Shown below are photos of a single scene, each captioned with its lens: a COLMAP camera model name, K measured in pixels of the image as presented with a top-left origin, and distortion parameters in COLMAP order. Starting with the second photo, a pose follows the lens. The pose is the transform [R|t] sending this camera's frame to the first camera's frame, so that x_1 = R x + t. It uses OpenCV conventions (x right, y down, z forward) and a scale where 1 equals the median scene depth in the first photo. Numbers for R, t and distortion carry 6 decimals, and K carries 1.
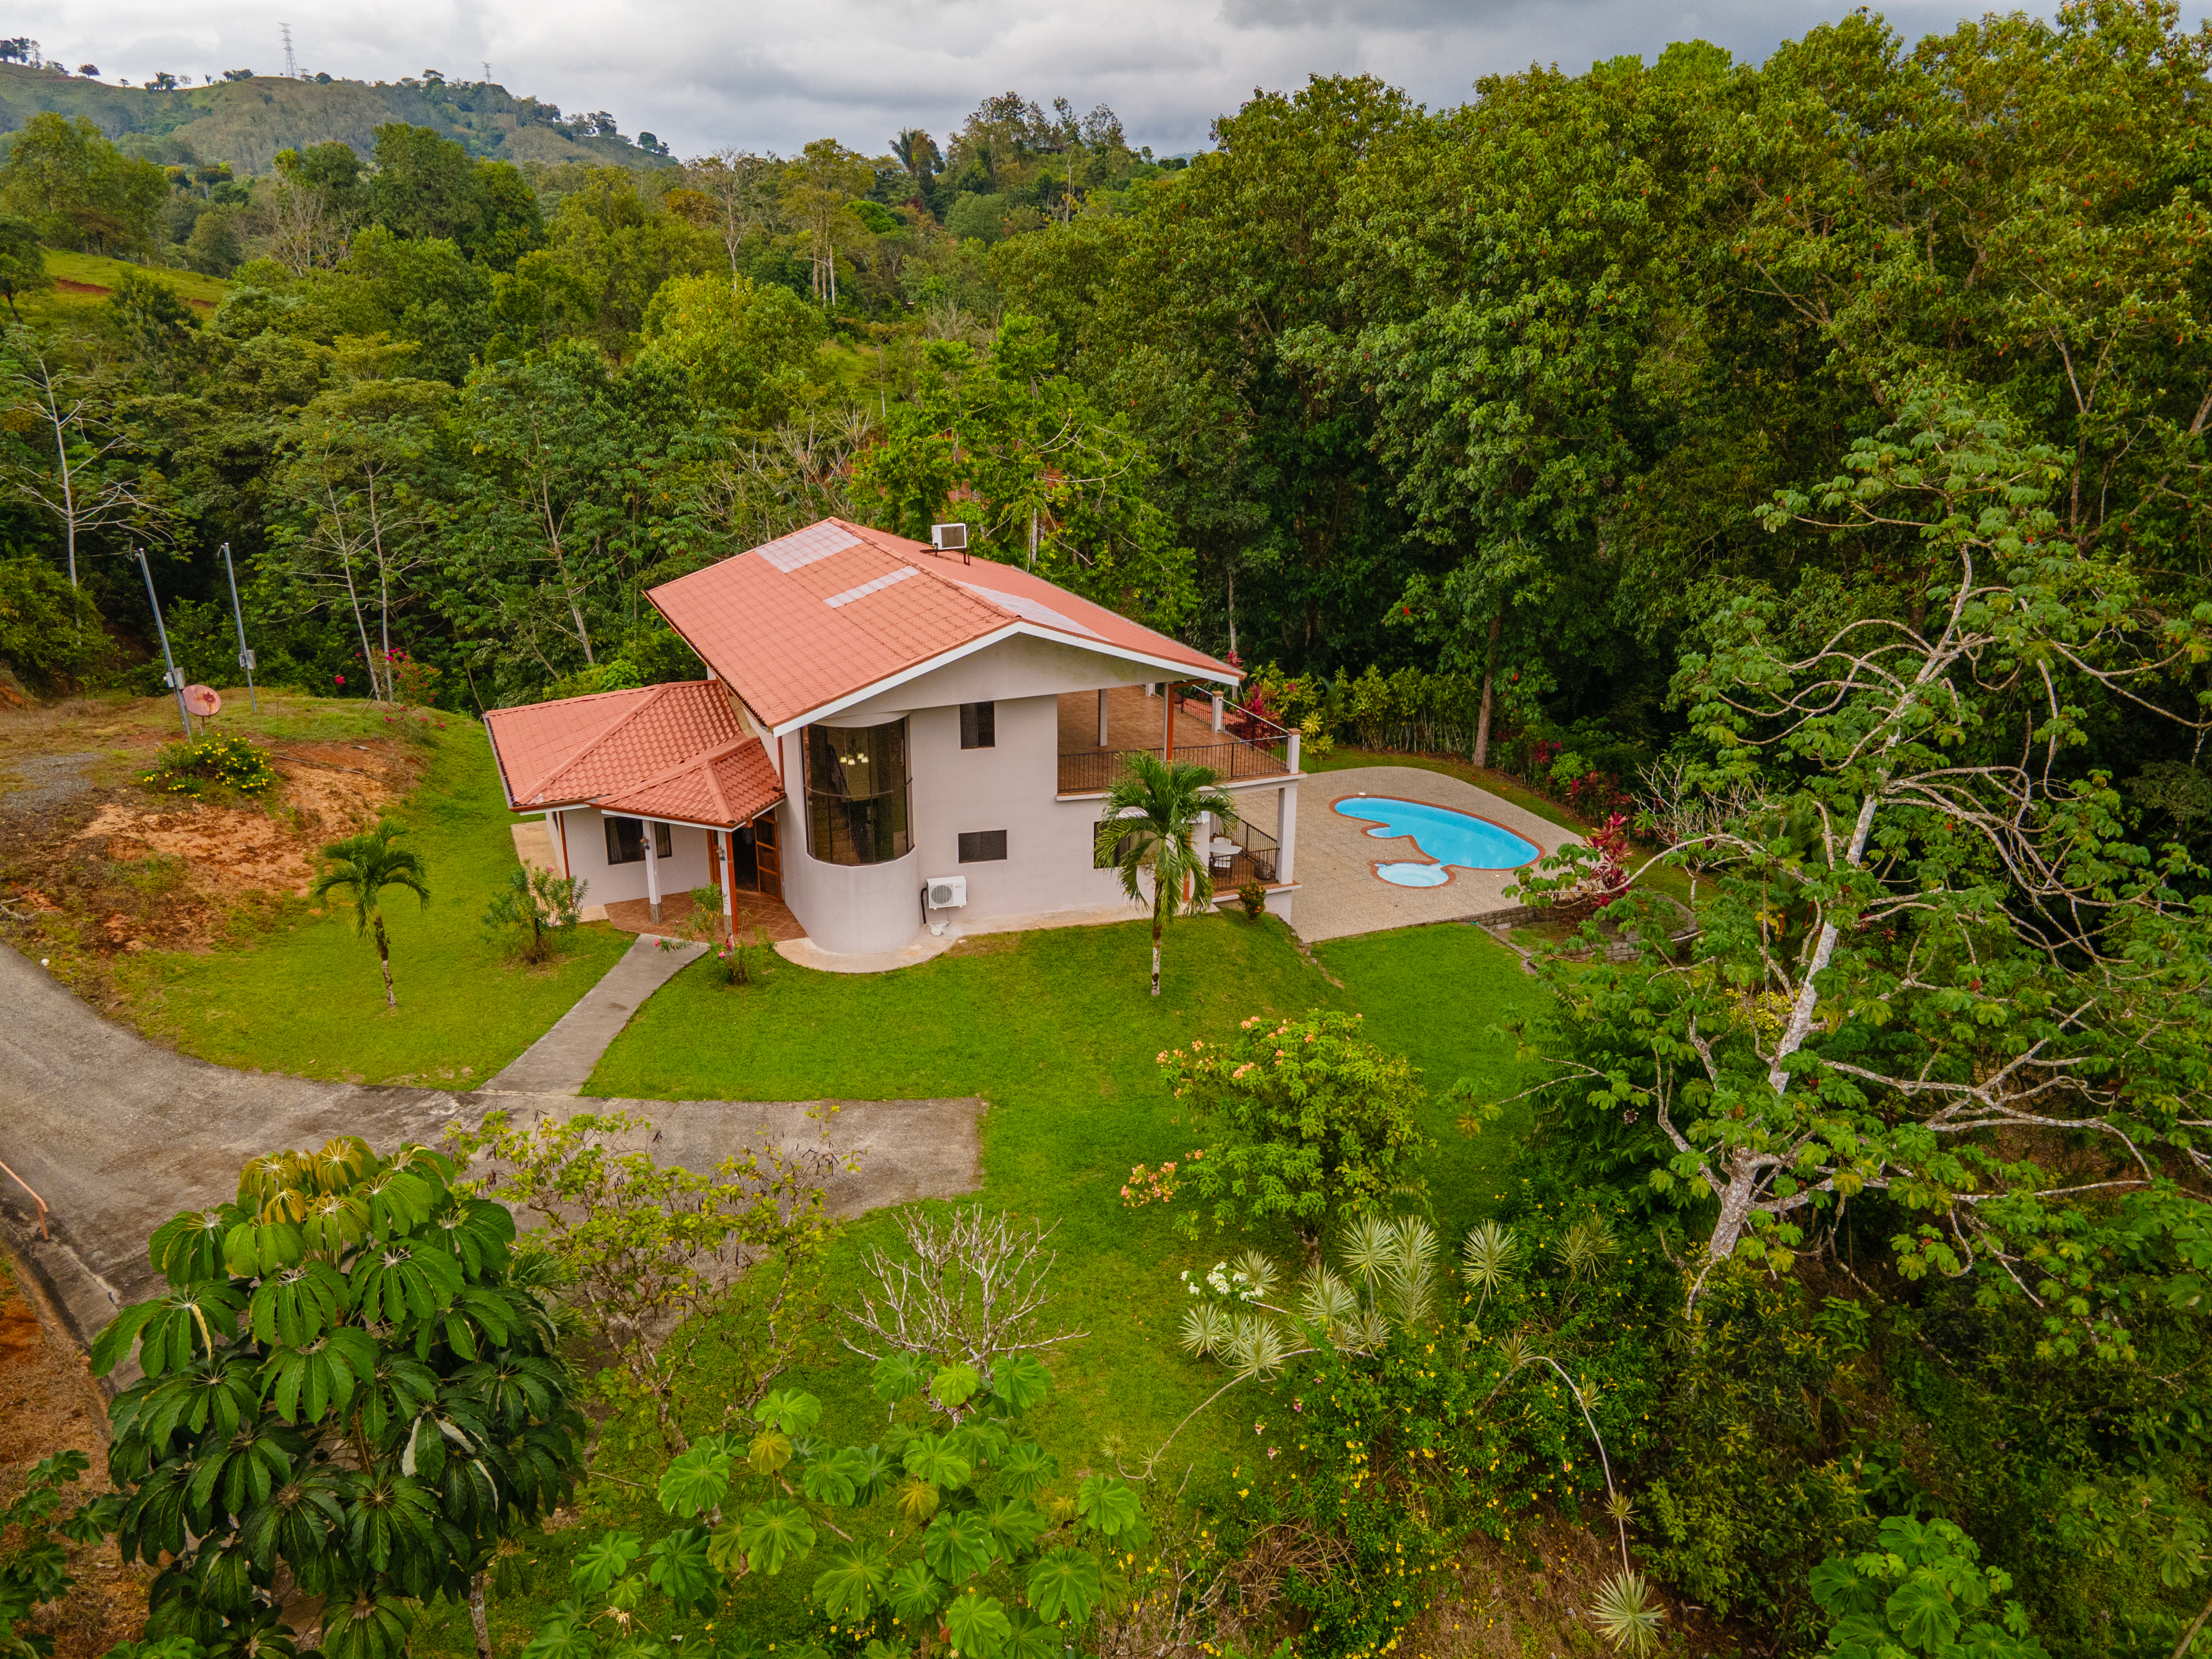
lens RADIAL K [[1620.6, 0, 1097.1], [0, 1620.6, 812.8], [0, 0, 1]] dist [0.048801, -0.000642]
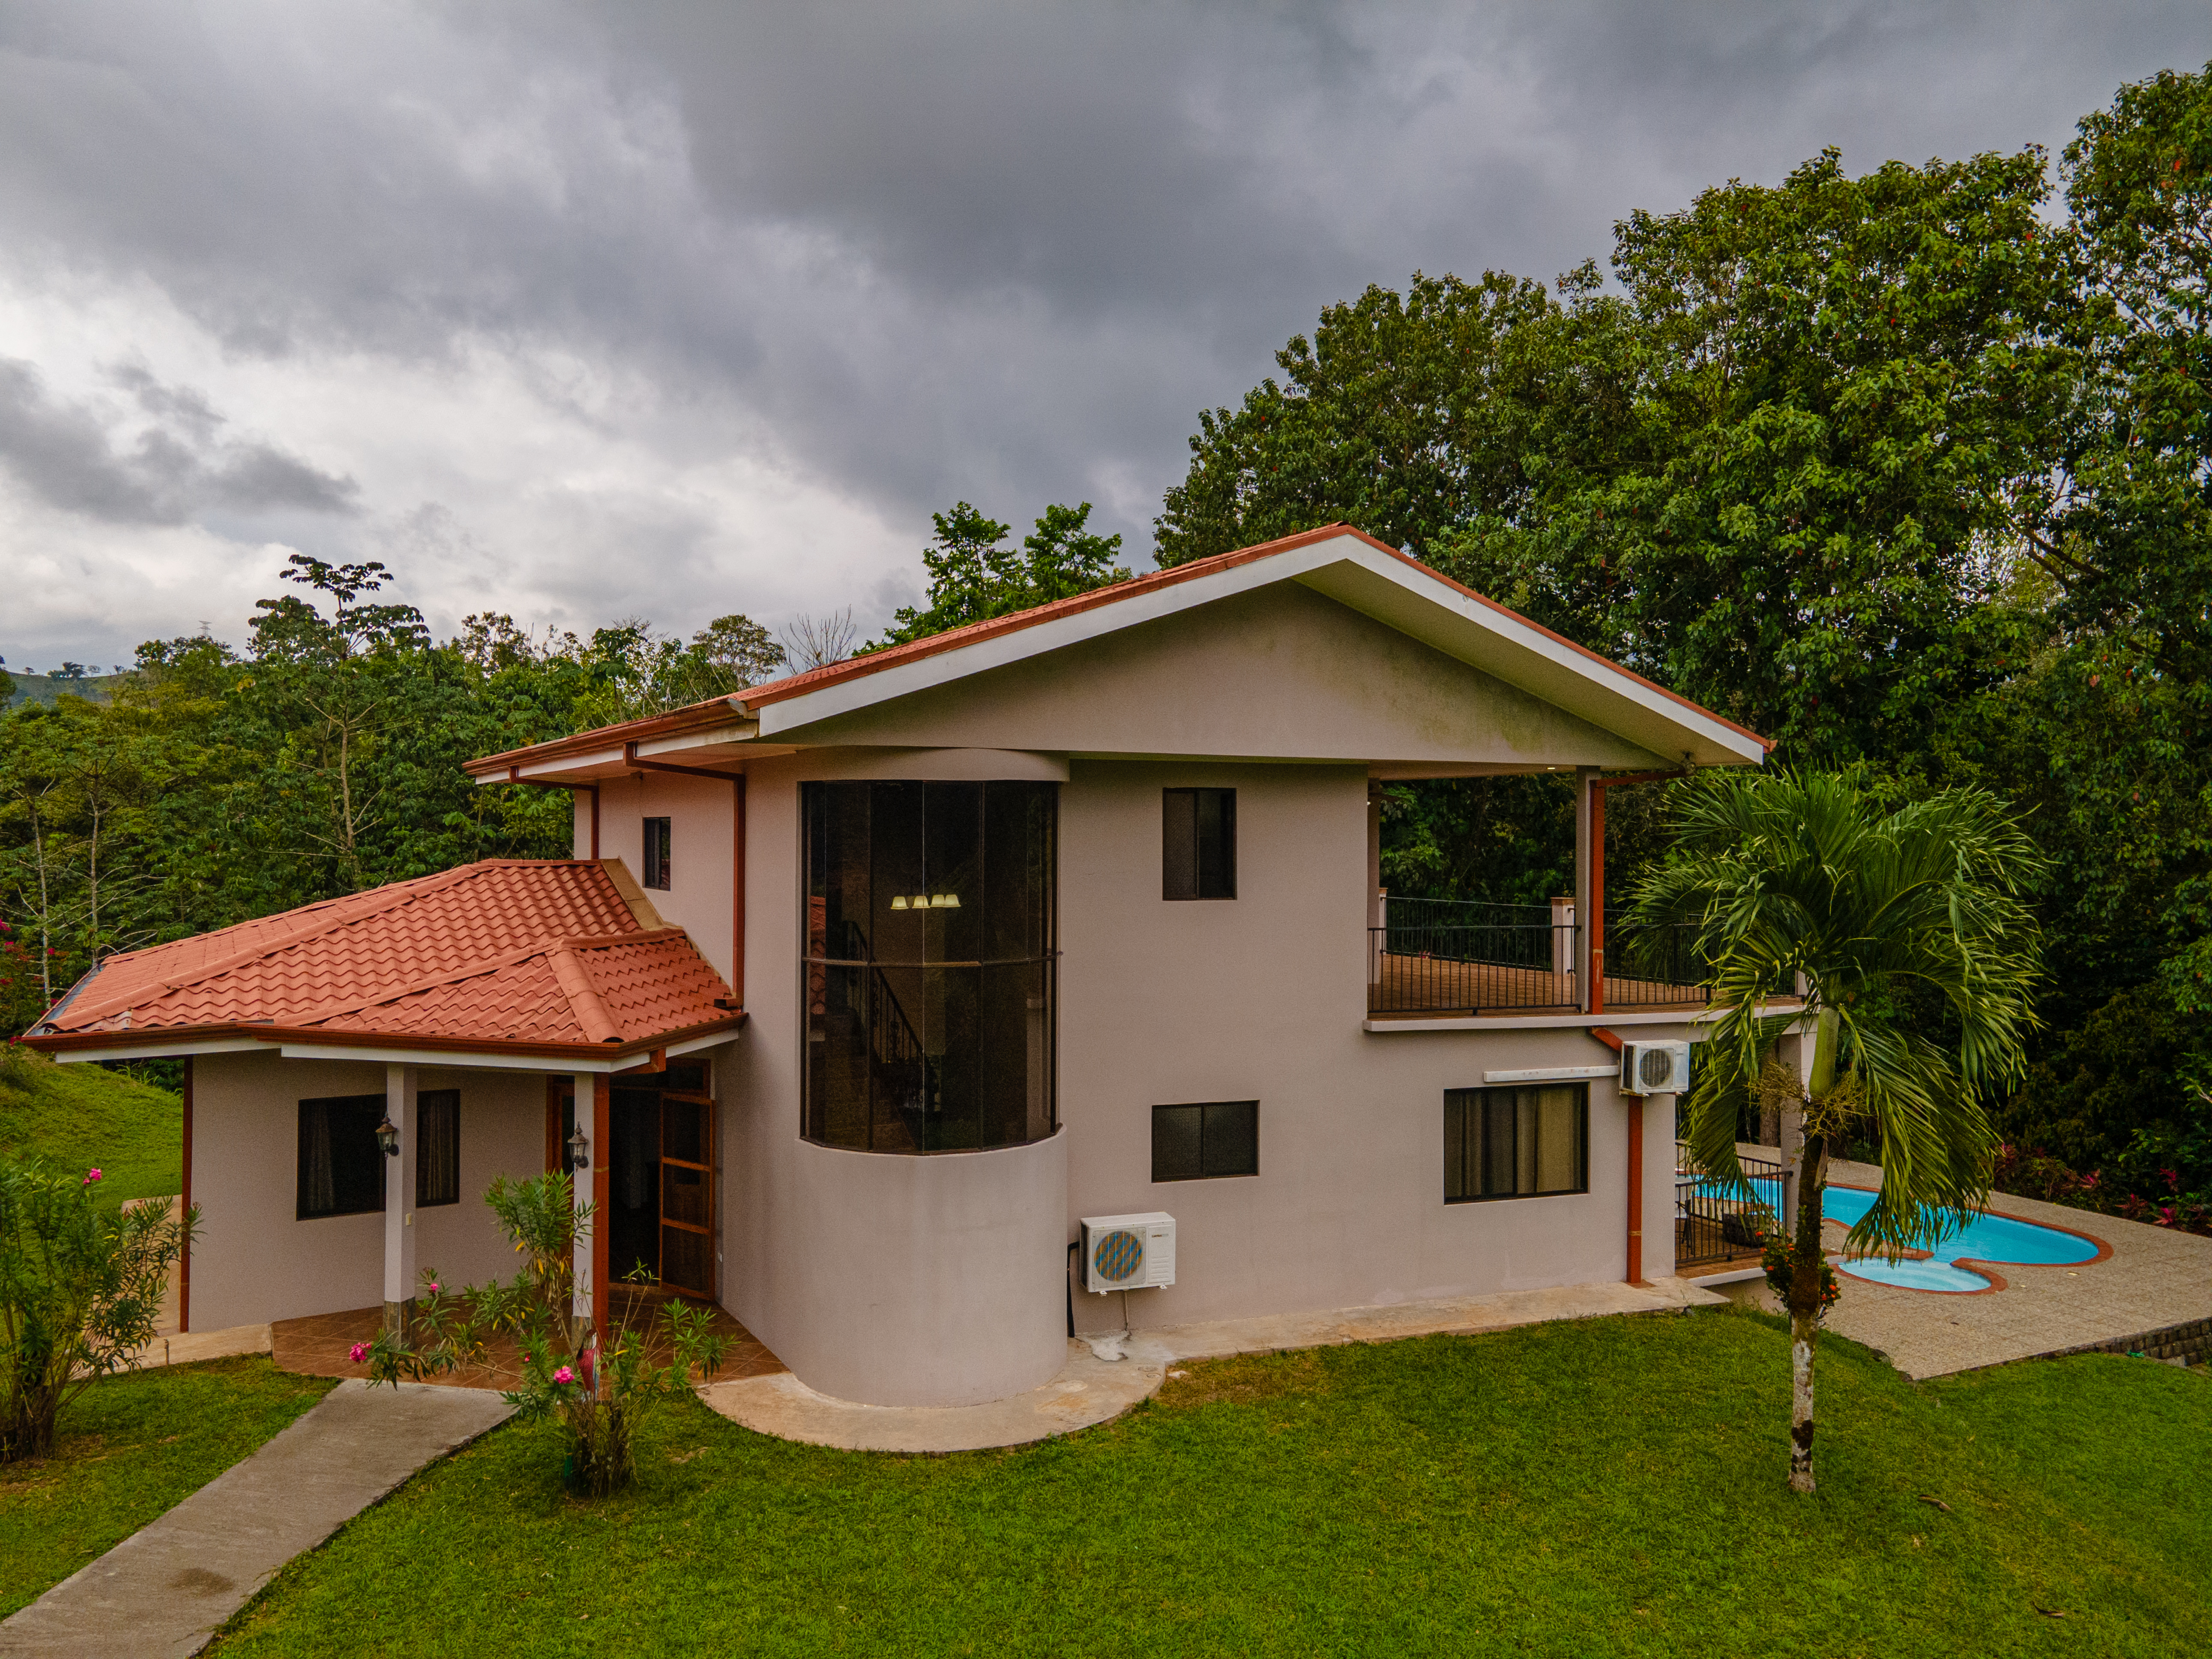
lens RADIAL K [[1620.6, 0, 1091.7], [0, 1620.6, 833.3], [0, 0, 1]] dist [0.048801, -0.000642]
pose [[0.997340, -0.003135, 0.072828, -0.132110], [0.026534, 0.946147, -0.322647, 0.081565], [-0.067895, 0.323721, 0.943713, 0.577067]]
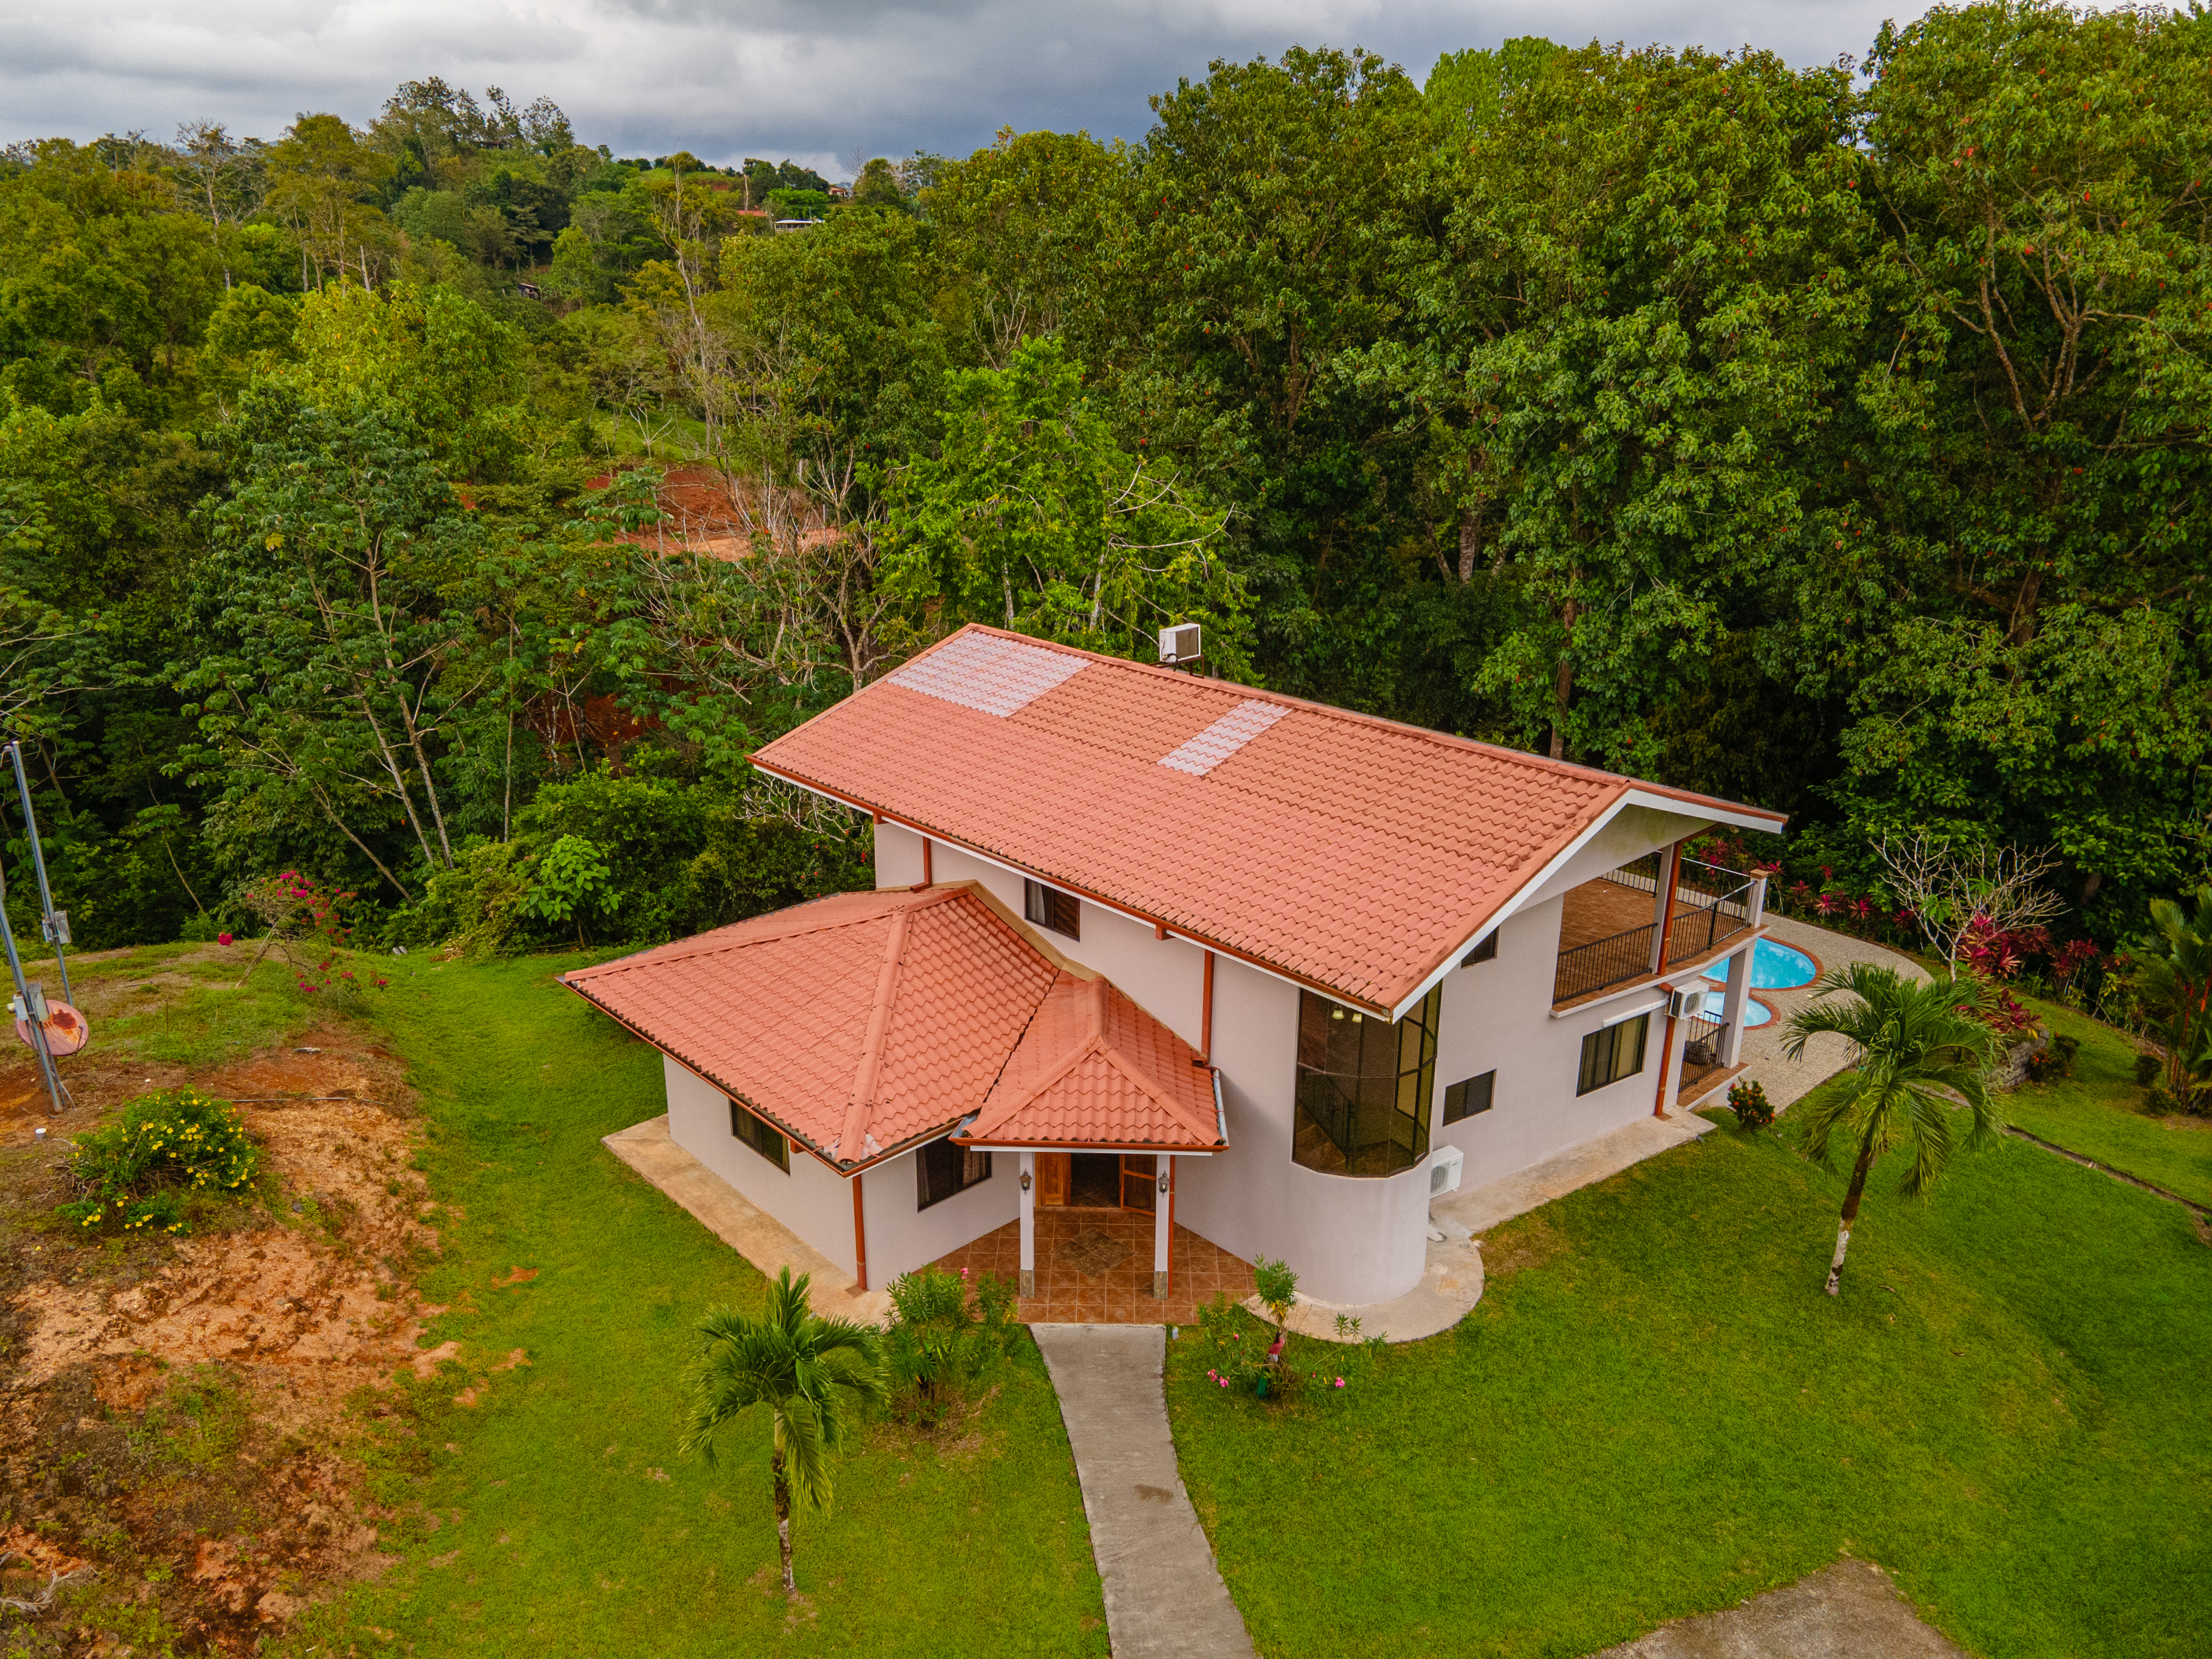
lens RADIAL K [[1620.6, 0, 1110.7], [0, 1620.6, 828.1], [0, 0, 1]] dist [0.048801, -0.000642]
pose [[0.942513, -0.106196, 0.316847, -0.426982], [0.105437, 0.994233, 0.019593, -0.124918], [-0.317100, 0.014941, 0.948274, 0.386318]]
